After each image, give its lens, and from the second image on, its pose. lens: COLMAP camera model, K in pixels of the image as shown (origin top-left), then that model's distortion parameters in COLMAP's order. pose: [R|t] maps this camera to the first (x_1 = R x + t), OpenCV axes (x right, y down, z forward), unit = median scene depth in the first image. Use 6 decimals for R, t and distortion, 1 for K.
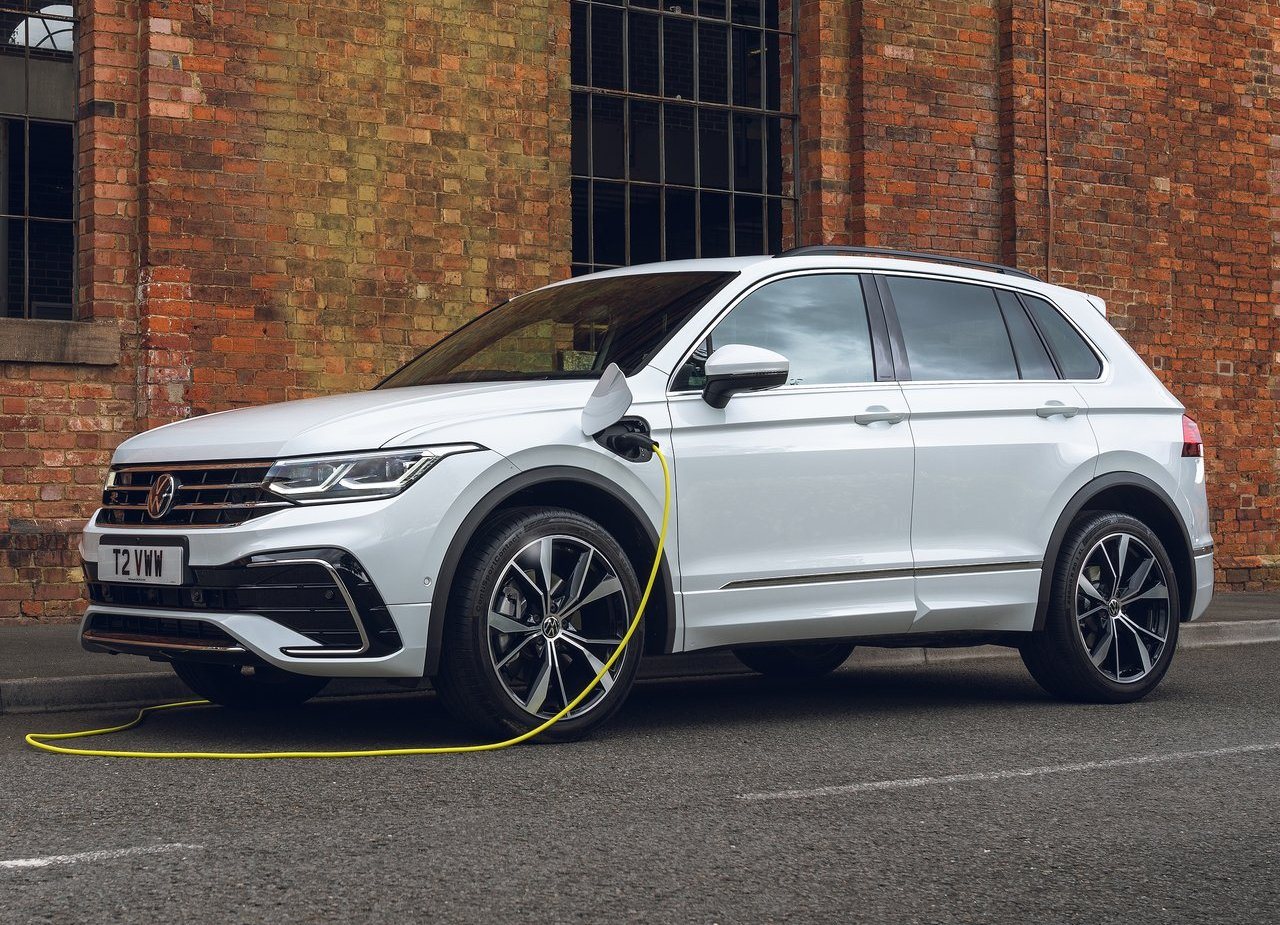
lens RADIAL K [[2409.9, 0, 638.3], [0, 2409.9, 462.6], [0, 0, 1]] dist [-0.061045, -0.207551]
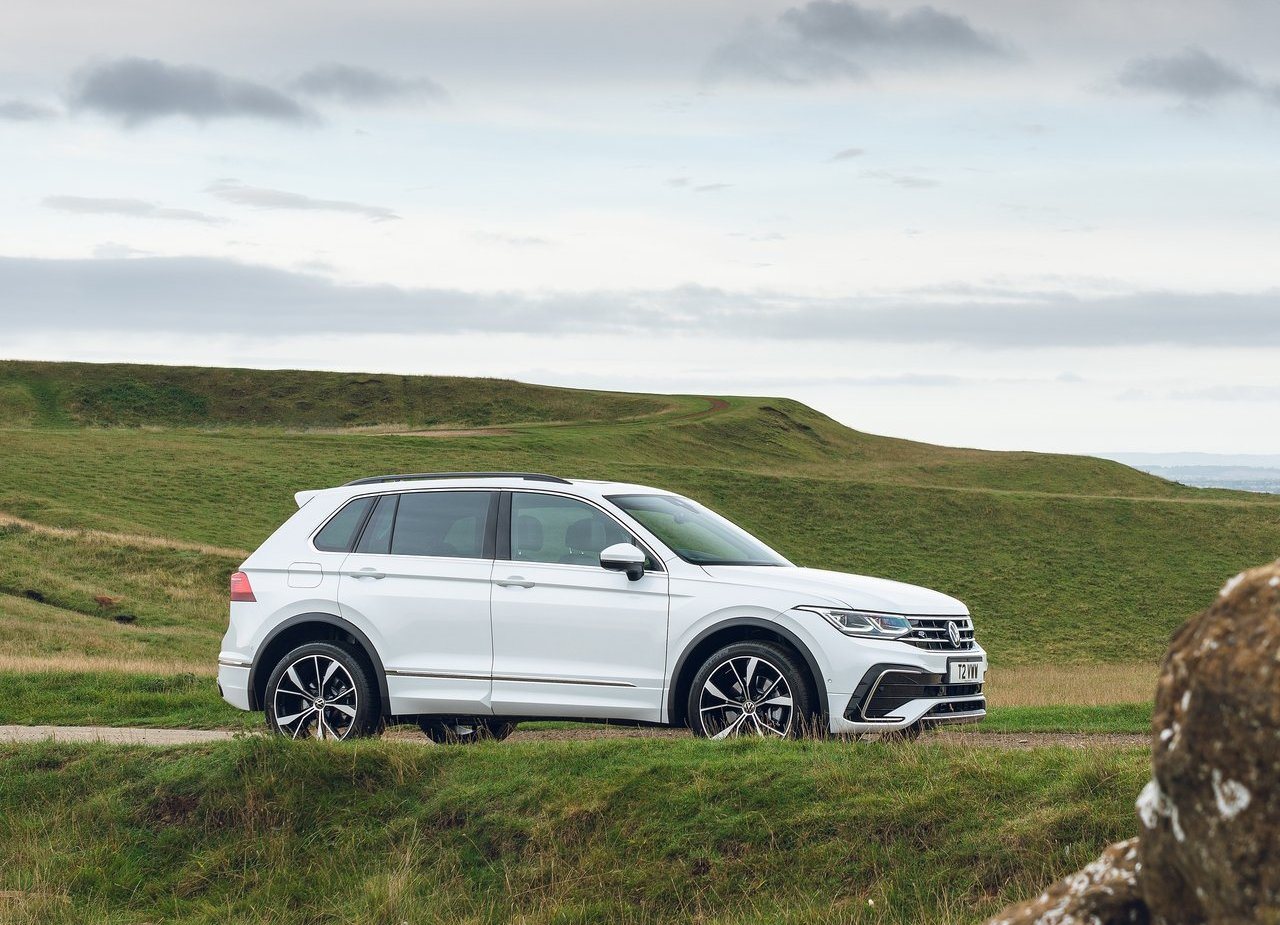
lens RADIAL K [[3806.3, 0, 640.6], [0, 3806.3, 462.5], [0, 0, 1]] dist [-0.024765, 0.241713]
pose [[-0.416740, 0.025957, 0.908655, -2.734378], [-0.029146, 0.998697, -0.041897, 0.012127], [-0.908559, -0.043944, -0.415440, 2.445583]]
